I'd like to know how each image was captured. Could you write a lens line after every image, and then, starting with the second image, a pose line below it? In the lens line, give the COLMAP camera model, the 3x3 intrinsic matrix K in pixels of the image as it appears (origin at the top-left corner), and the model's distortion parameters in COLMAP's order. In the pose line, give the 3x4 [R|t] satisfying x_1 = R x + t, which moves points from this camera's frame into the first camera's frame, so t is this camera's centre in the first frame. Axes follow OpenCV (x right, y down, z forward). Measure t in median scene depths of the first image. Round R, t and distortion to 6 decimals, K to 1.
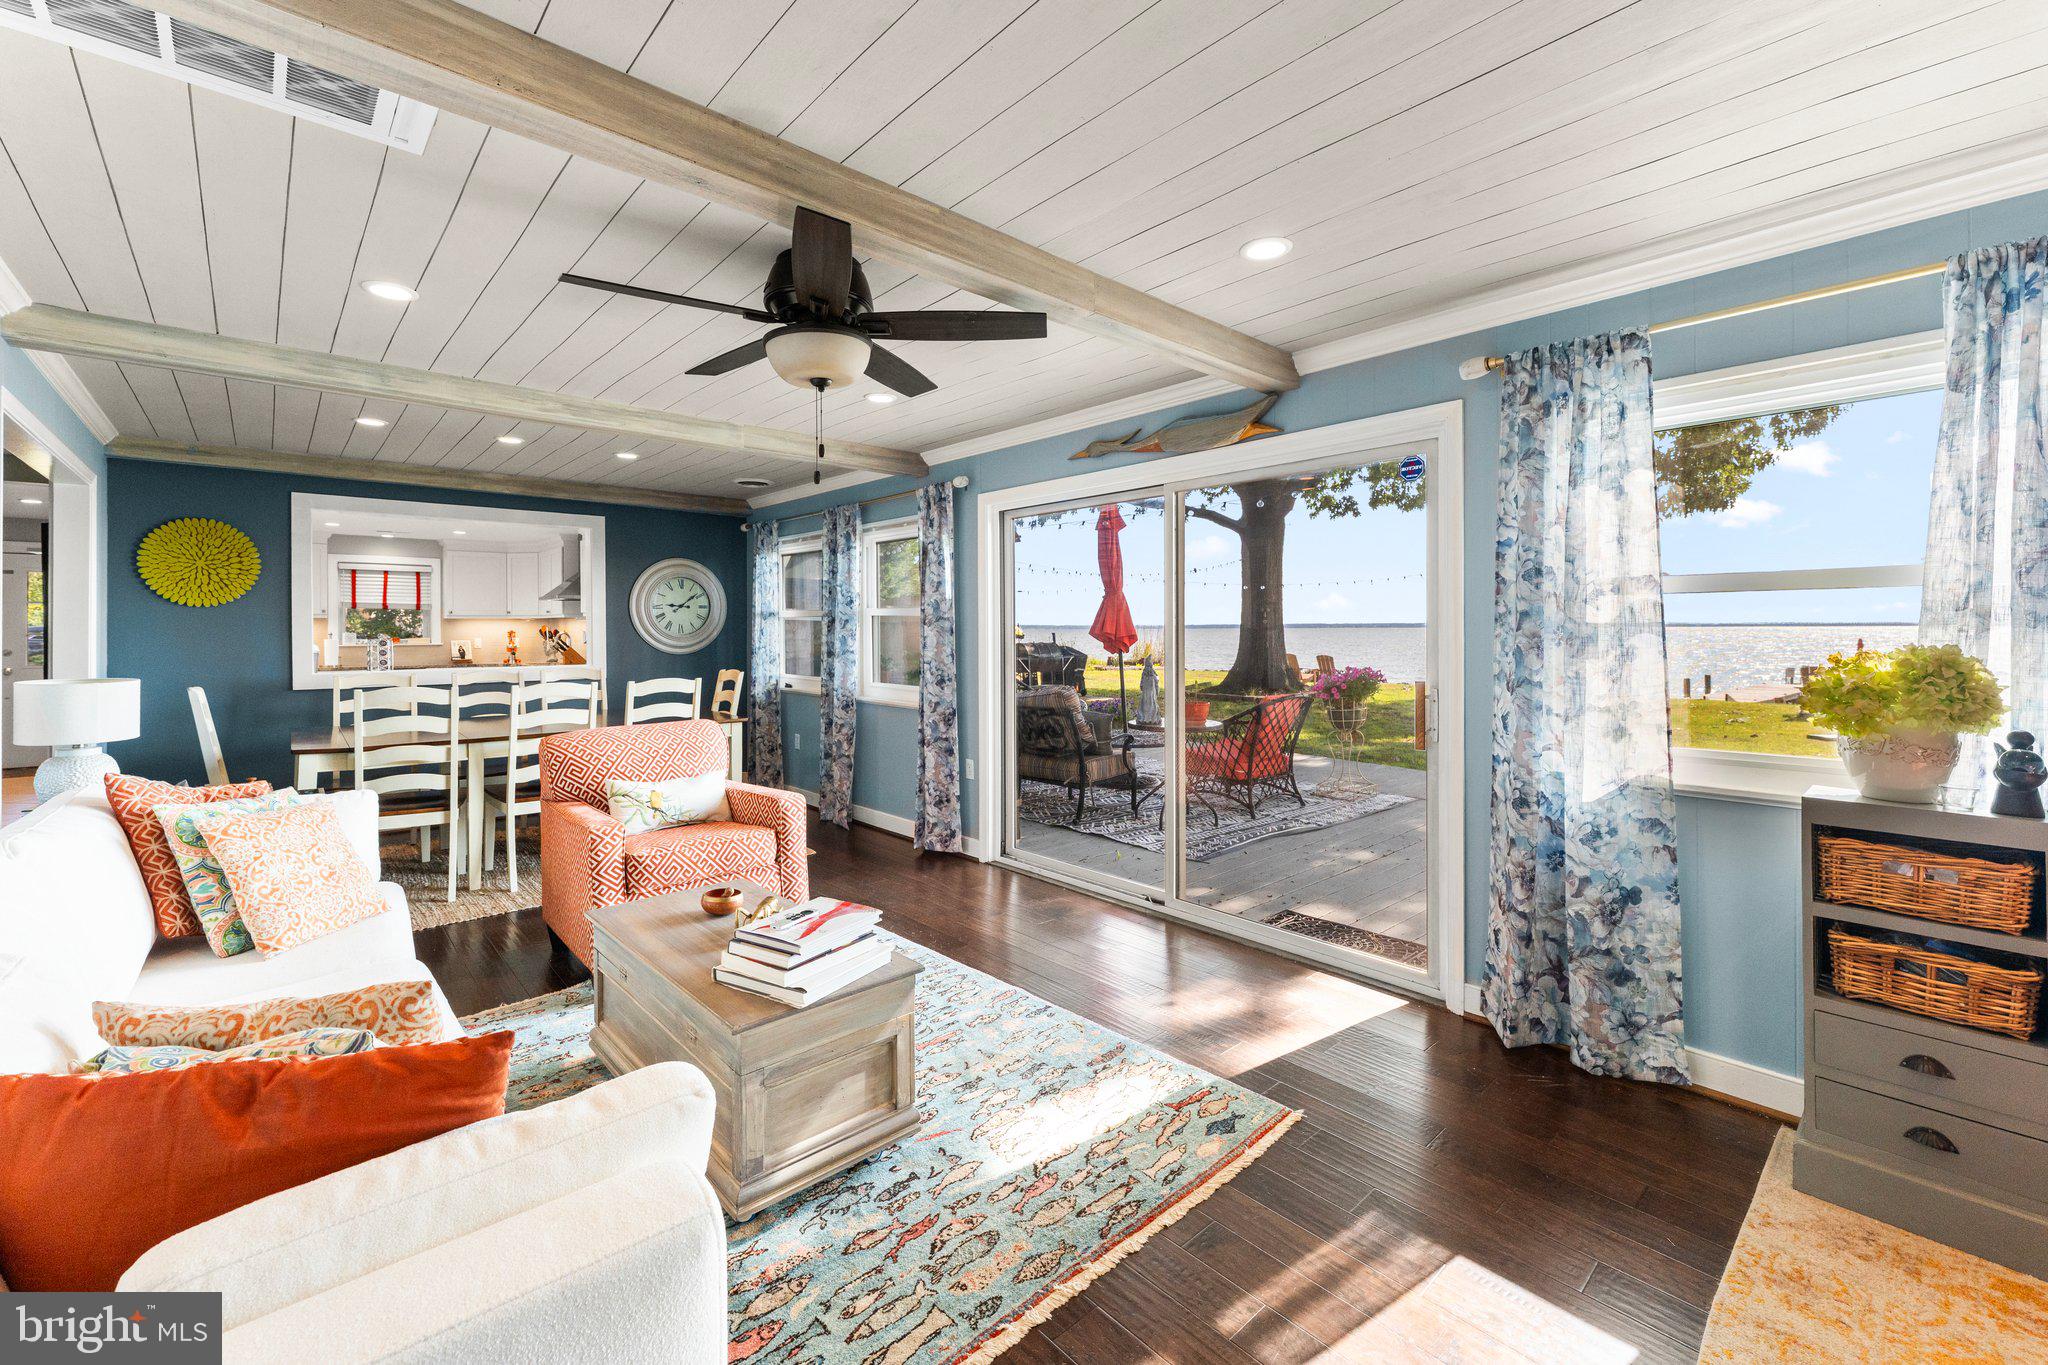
lens RADIAL K [[838.9, 0, 1016.4], [0, 838.9, 632.6], [0, 0, 1]] dist [-0.002660, 0.001086]
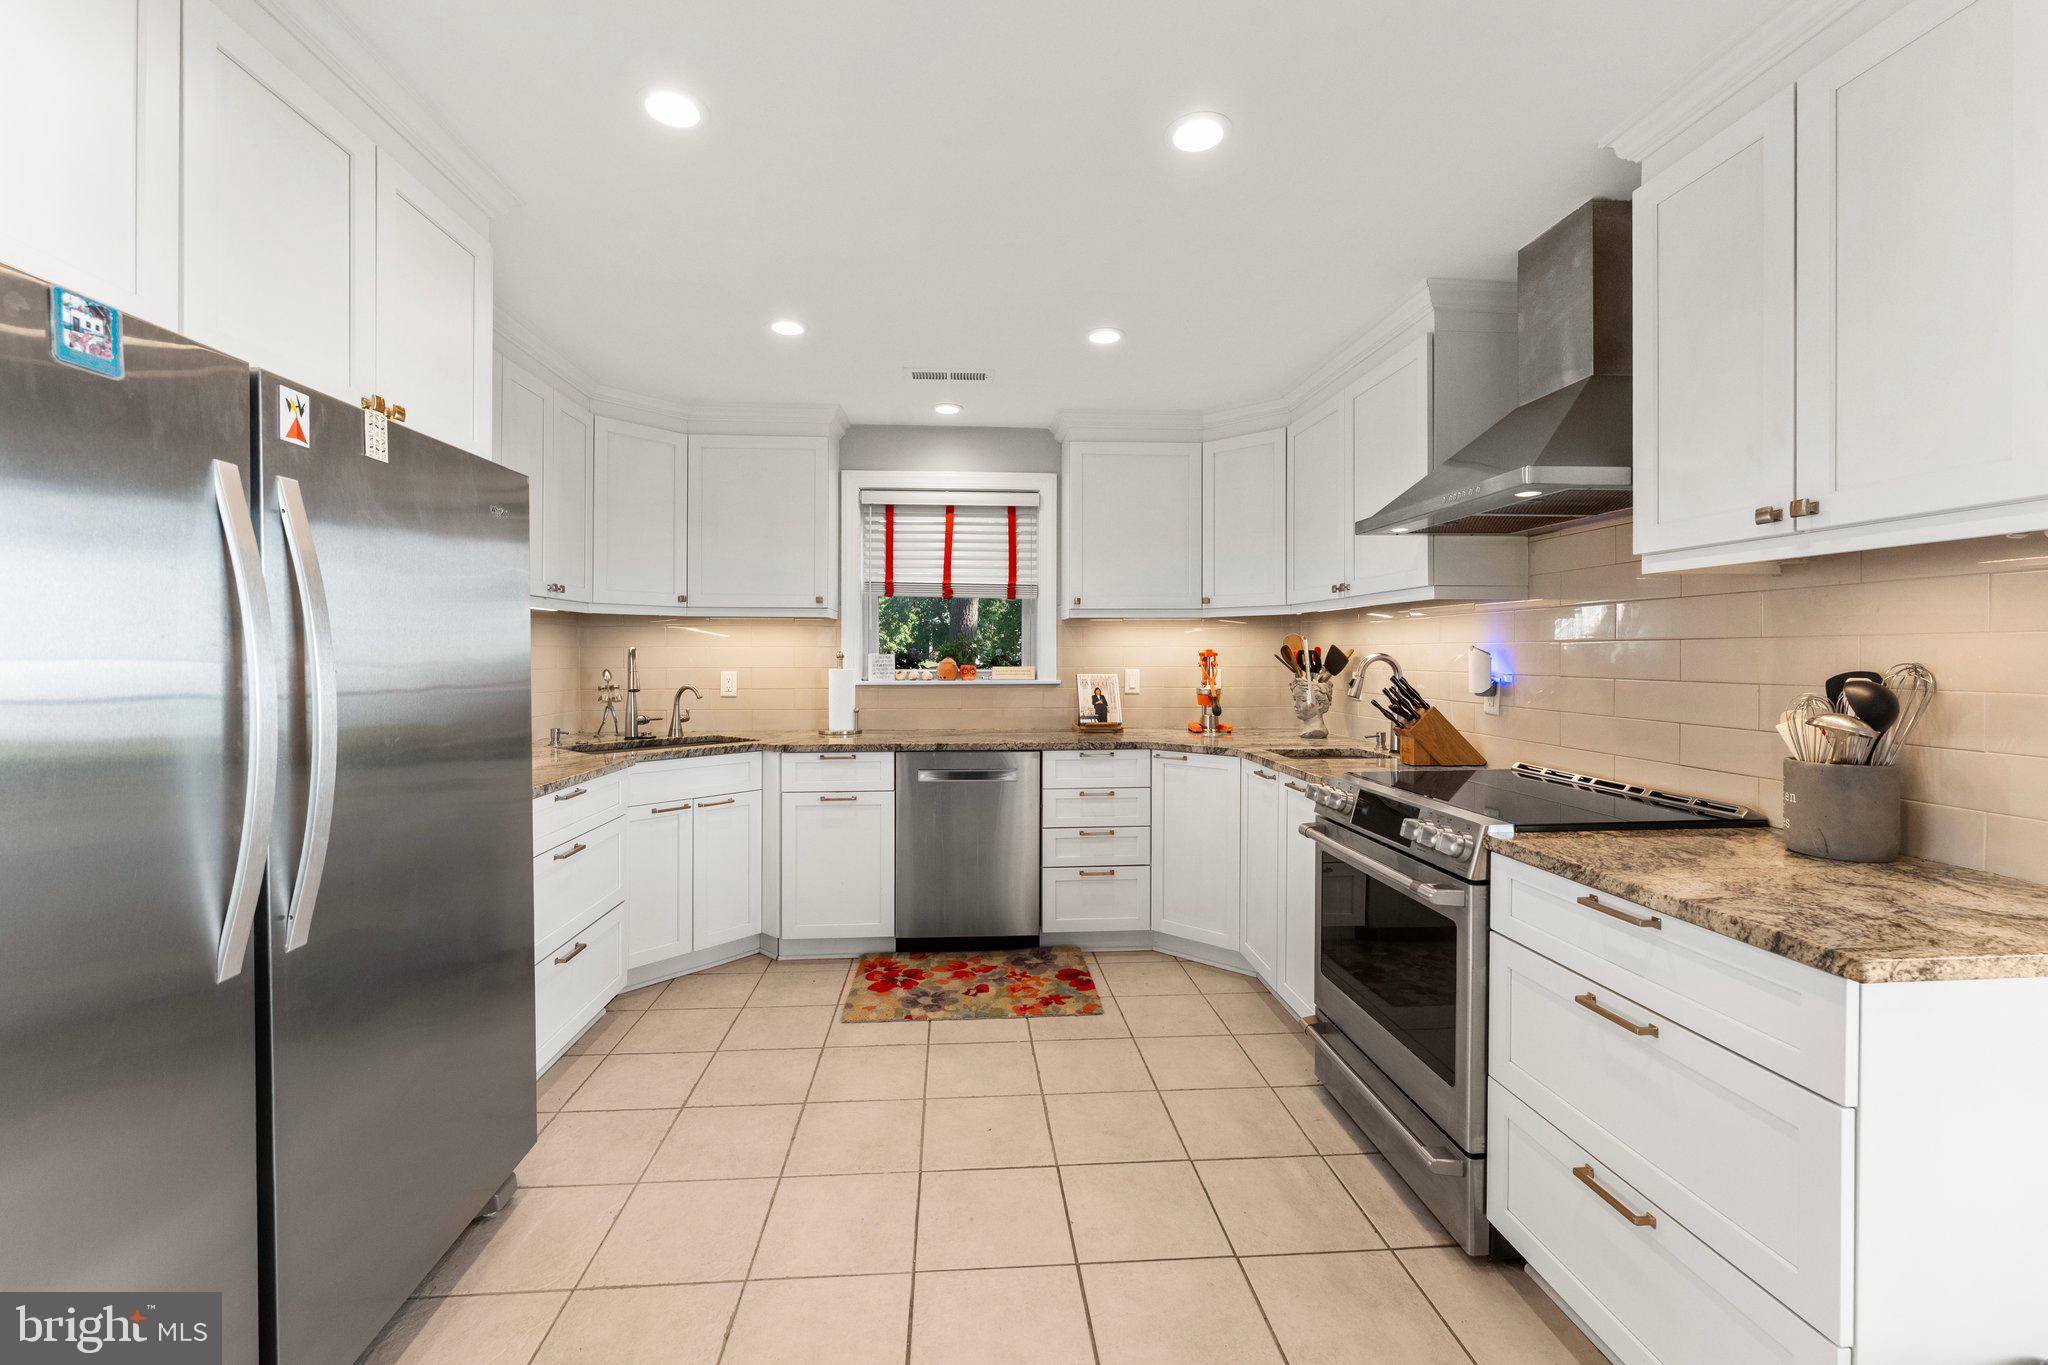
lens RADIAL K [[838.9, 0, 1011.0], [0, 838.9, 661.4], [0, 0, 1]] dist [-0.002660, 0.001086]
pose [[0.792053, 0.011536, -0.610343, -0.460189], [-0.007382, 0.999929, 0.009319, 0.000171], [0.610407, -0.002875, 0.792083, 0.670381]]
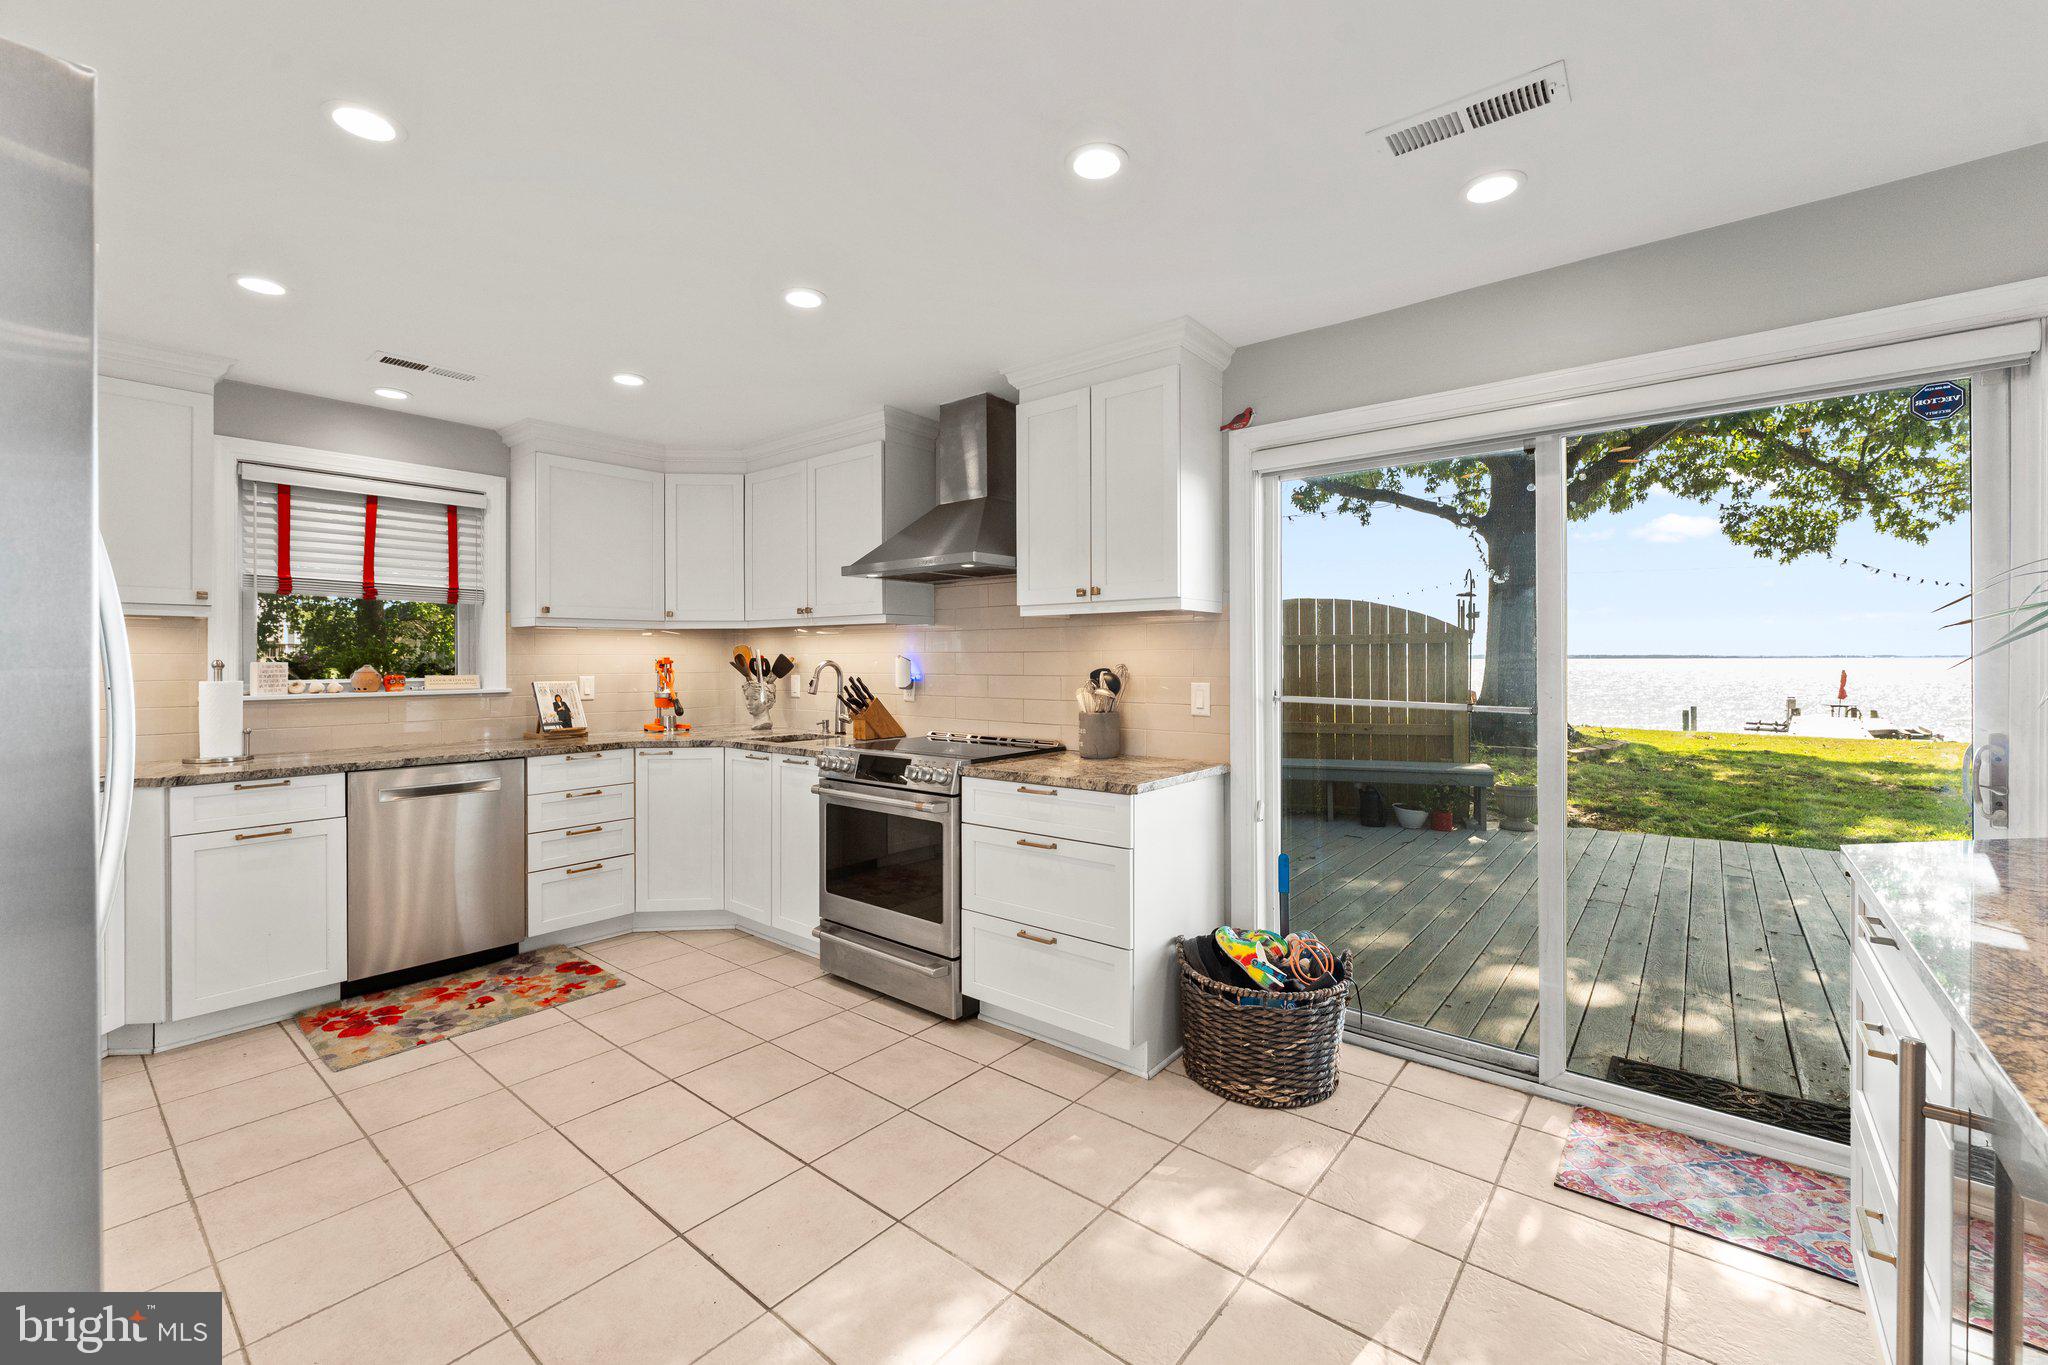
lens RADIAL K [[838.9, 0, 1015.4], [0, 838.9, 671.9], [0, 0, 1]] dist [-0.002660, 0.001086]
pose [[0.988771, 0.001022, 0.149437, -0.512795], [-0.002314, 0.999961, 0.008471, 0.001011], [-0.149422, -0.008722, 0.988735, 0.573650]]
